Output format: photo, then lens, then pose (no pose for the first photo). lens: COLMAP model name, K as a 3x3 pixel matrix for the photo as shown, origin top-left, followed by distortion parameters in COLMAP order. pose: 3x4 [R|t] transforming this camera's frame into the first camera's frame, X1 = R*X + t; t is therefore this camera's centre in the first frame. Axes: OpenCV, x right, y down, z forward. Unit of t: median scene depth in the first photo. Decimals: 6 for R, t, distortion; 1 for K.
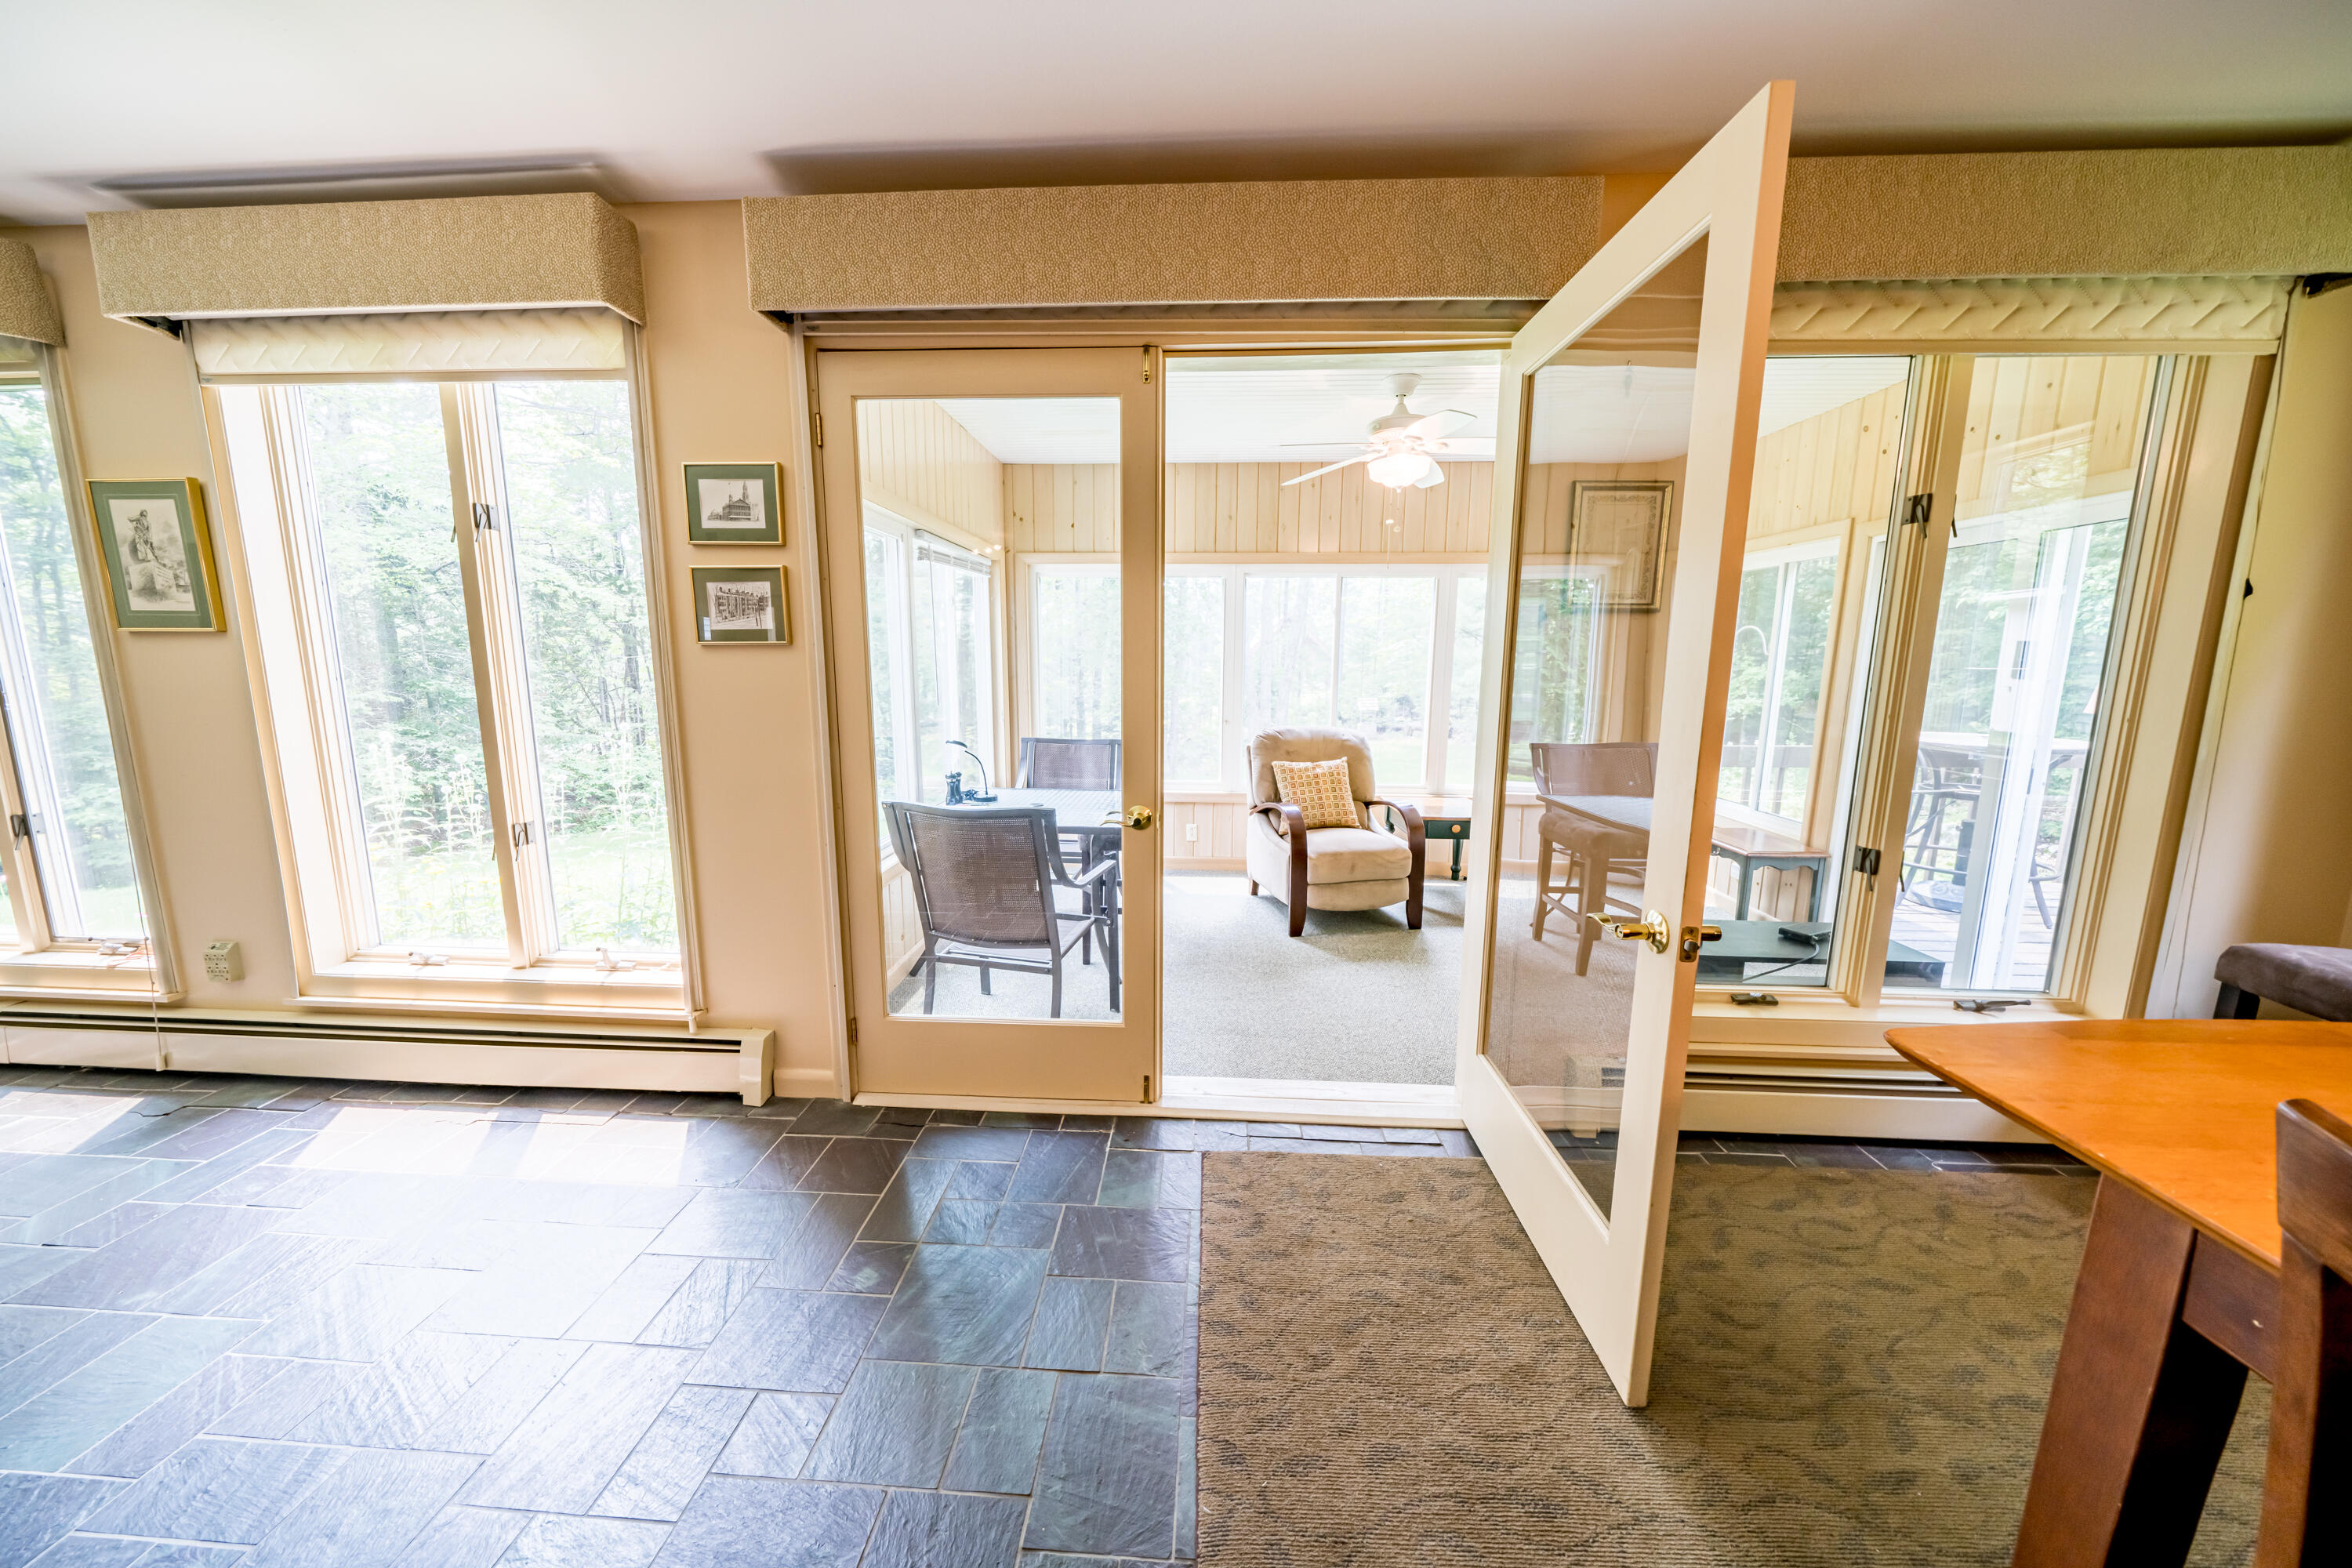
lens RADIAL K [[803.5, 0, 1160.5], [0, 803.5, 776.8], [0, 0, 1]] dist [0.000037, -0.000130]
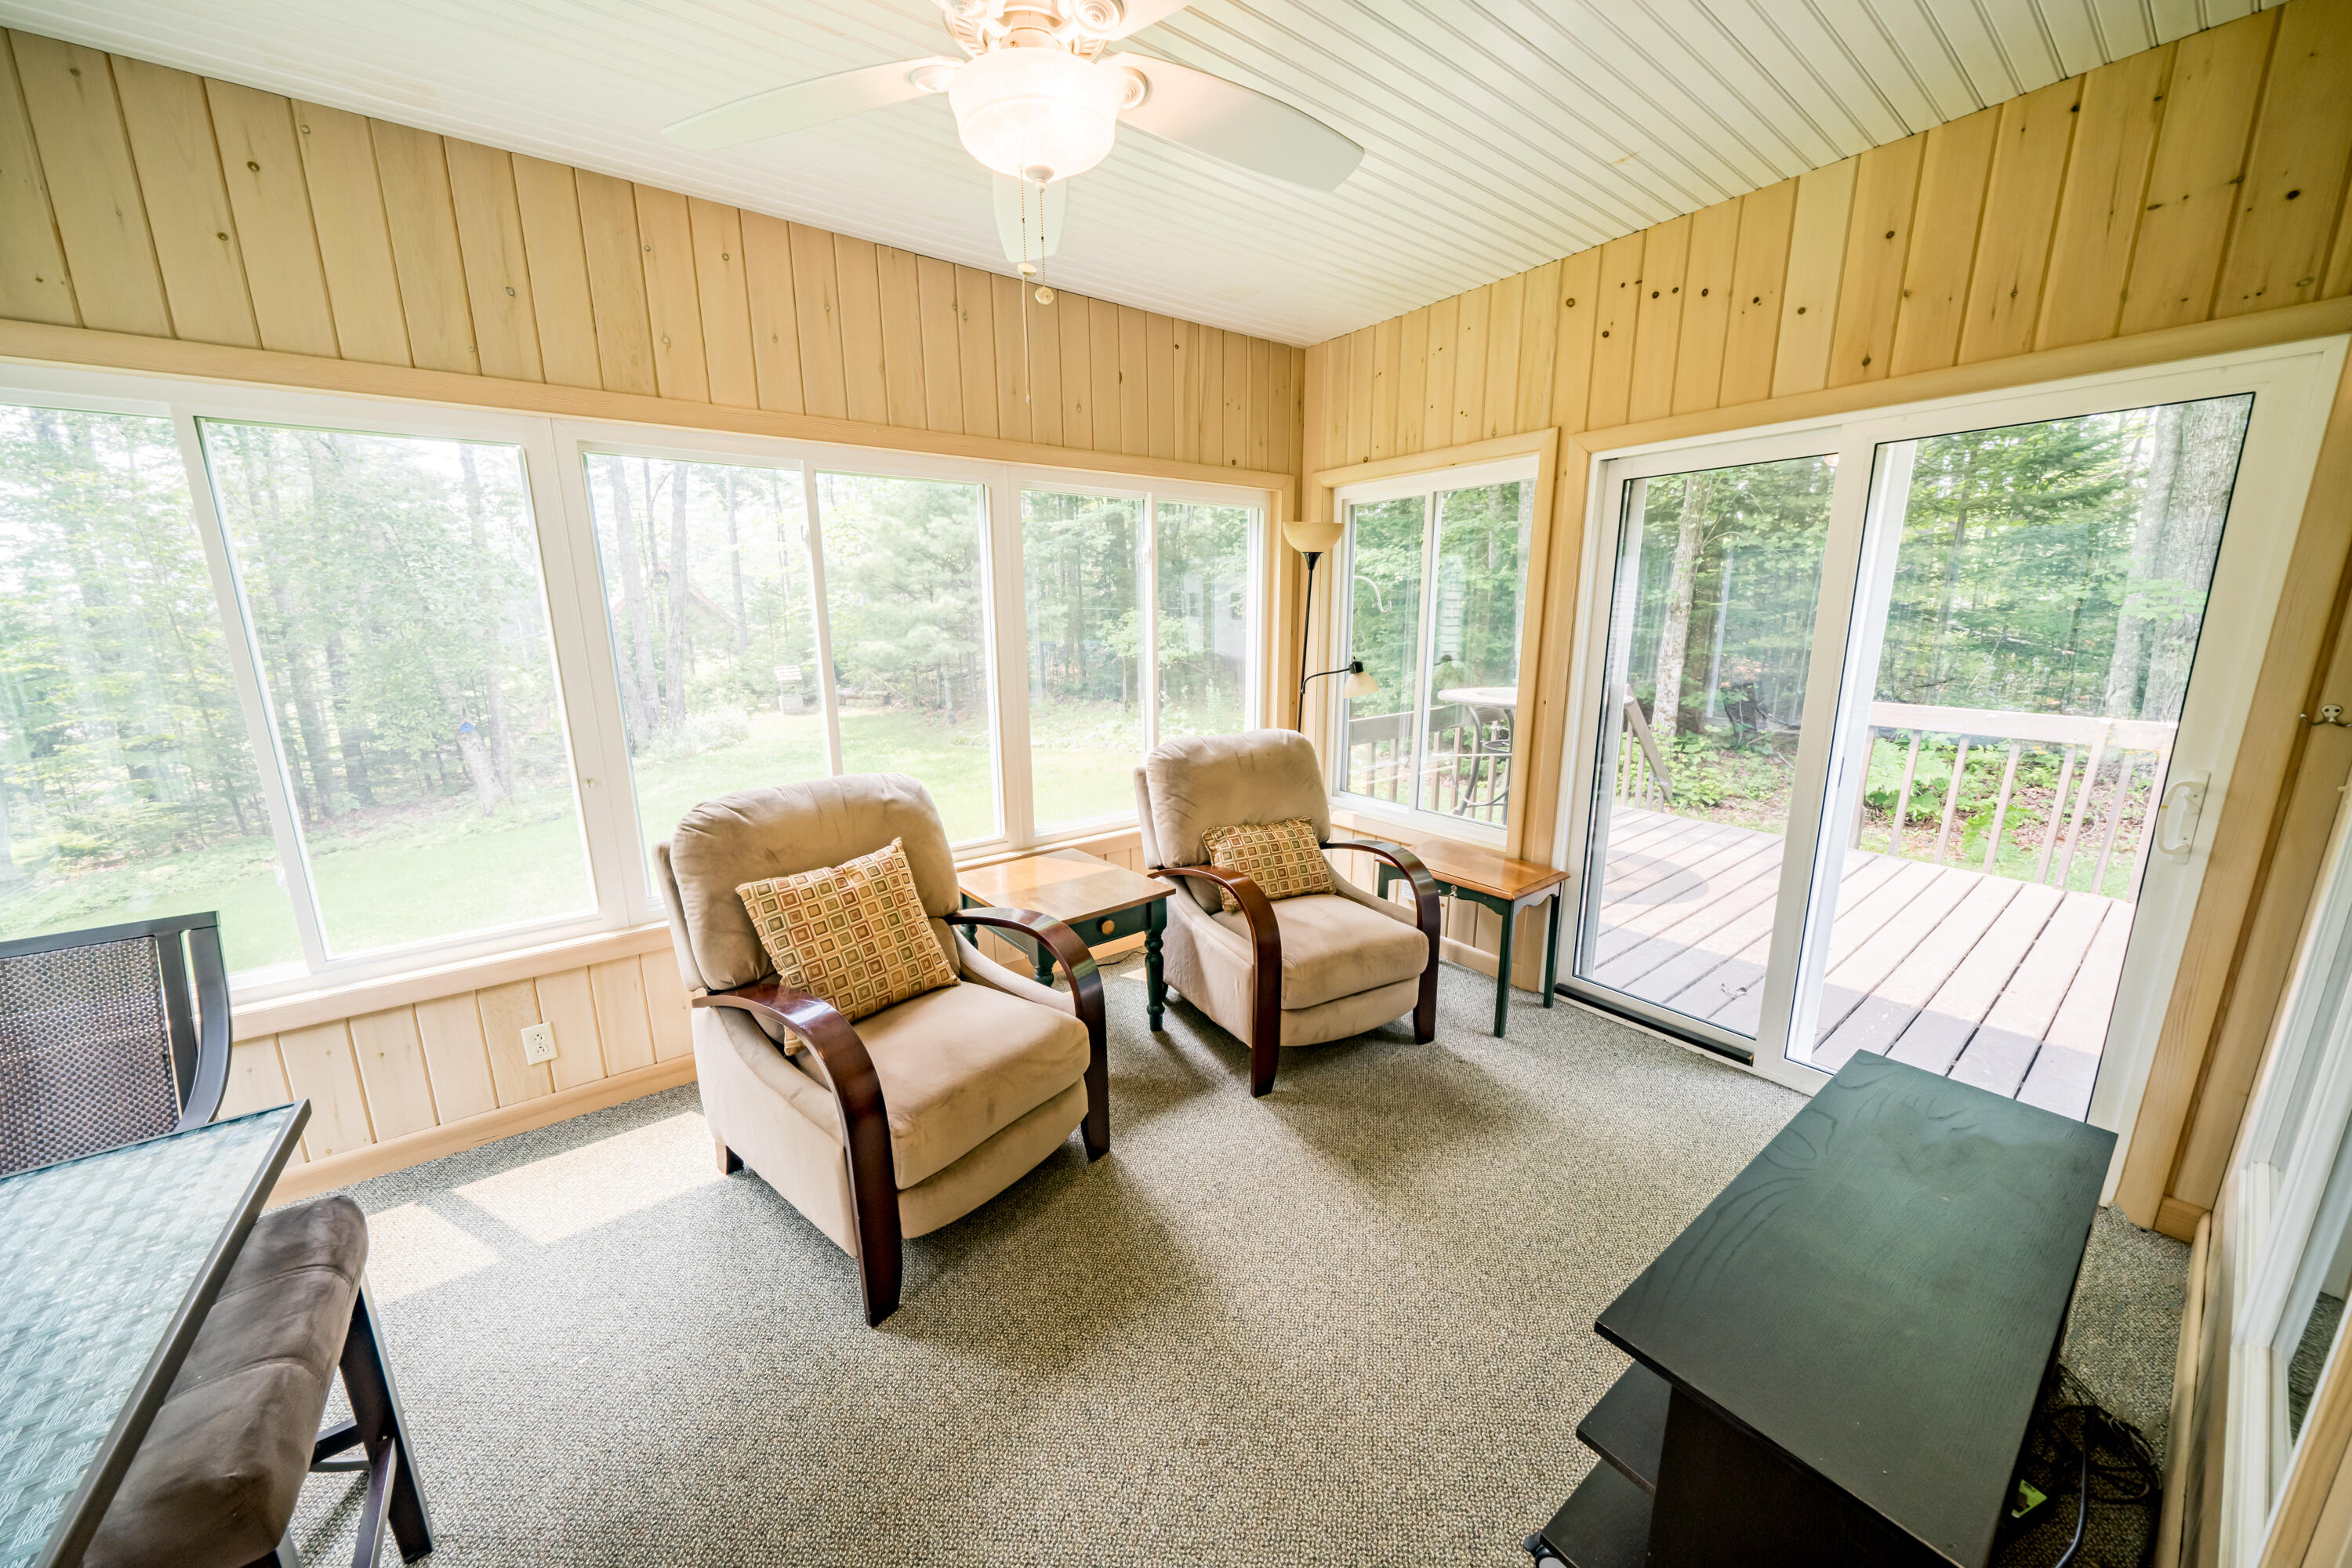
lens RADIAL K [[803.5, 0, 1177.0], [0, 803.5, 781.5], [0, 0, 1]] dist [0.000037, -0.000130]
pose [[0.755651, -0.151052, 0.637318, 0.054558], [0.114083, 0.988524, 0.099026, -0.090915], [-0.644962, -0.002122, 0.764212, 0.540617]]
